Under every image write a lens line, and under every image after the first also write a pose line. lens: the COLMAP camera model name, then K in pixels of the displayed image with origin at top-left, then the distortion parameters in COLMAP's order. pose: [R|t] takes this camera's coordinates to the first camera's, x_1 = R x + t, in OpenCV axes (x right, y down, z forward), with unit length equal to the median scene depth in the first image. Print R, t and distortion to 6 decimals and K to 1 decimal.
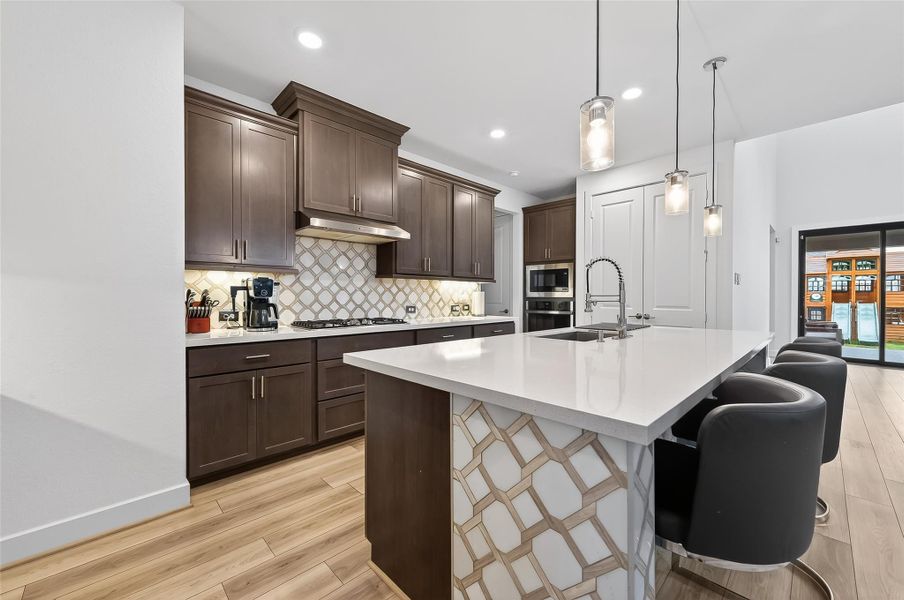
lens RADIAL K [[359.1, 0, 453.2], [0, 359.1, 298.8], [0, 0, 1]] dist [-0.002864, 0.001459]
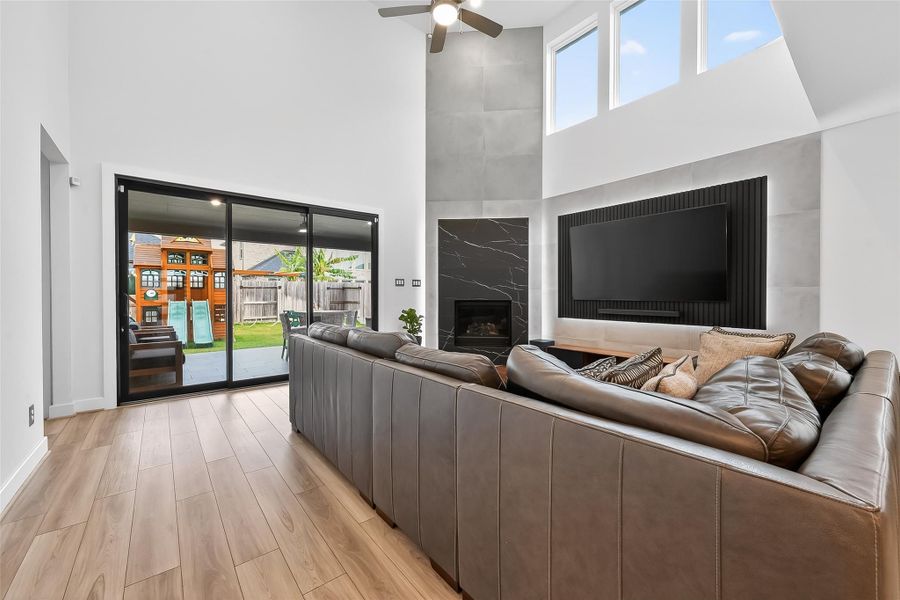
lens RADIAL K [[357.5, 0, 452.4], [0, 357.5, 296.6], [0, 0, 1]] dist [-0.002864, 0.001459]
pose [[0.083385, -0.009145, 0.996475, 0.757574], [0.006353, 0.999942, 0.008646, -0.005000], [-0.996497, 0.005610, 0.083438, 0.723993]]
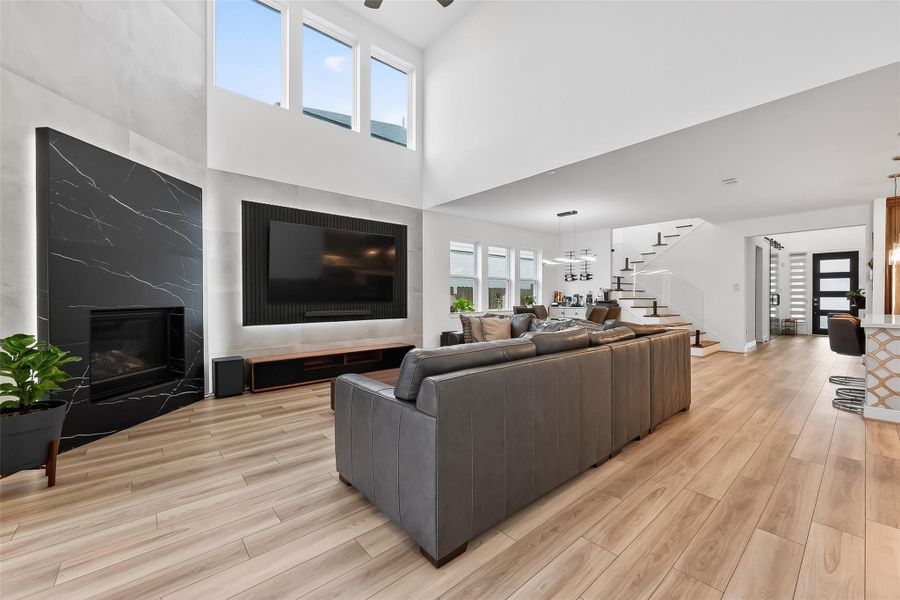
lens RADIAL K [[357.5, 0, 456.2], [0, 357.5, 288.3], [0, 0, 1]] dist [-0.002864, 0.001459]
pose [[-0.998672, 0.002565, 0.051448, 1.463553], [0.001547, 0.999802, -0.019815, -0.003174], [-0.051488, -0.019709, -0.998479, 1.520479]]
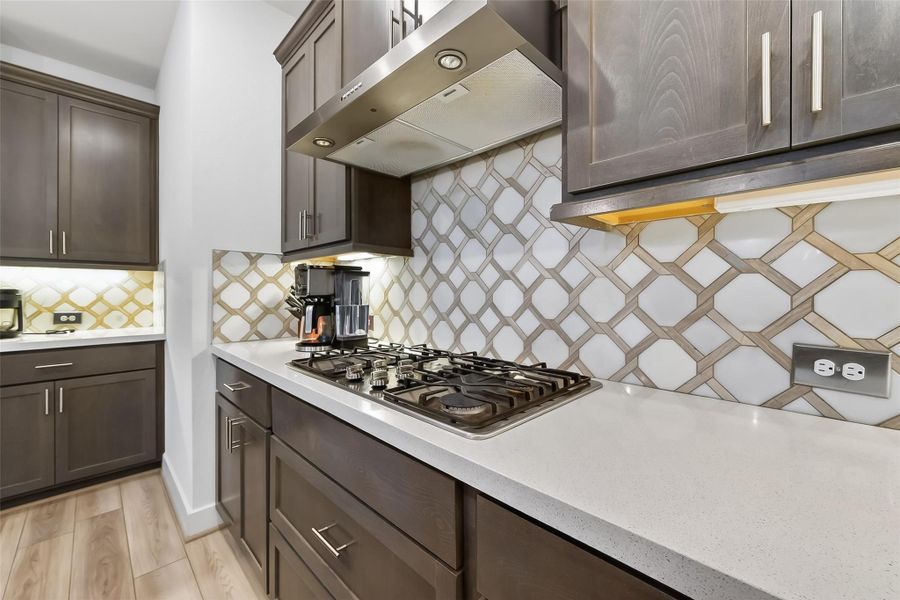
lens RADIAL K [[357.5, 0, 448.3], [0, 357.5, 292.1], [0, 0, 1]] dist [-0.002864, 0.001459]
pose [[0.019760, -0.003273, -0.999799, 0.061741], [-0.008513, 0.999958, -0.003441, -0.006708], [0.999769, 0.008579, 0.019731, 0.810580]]
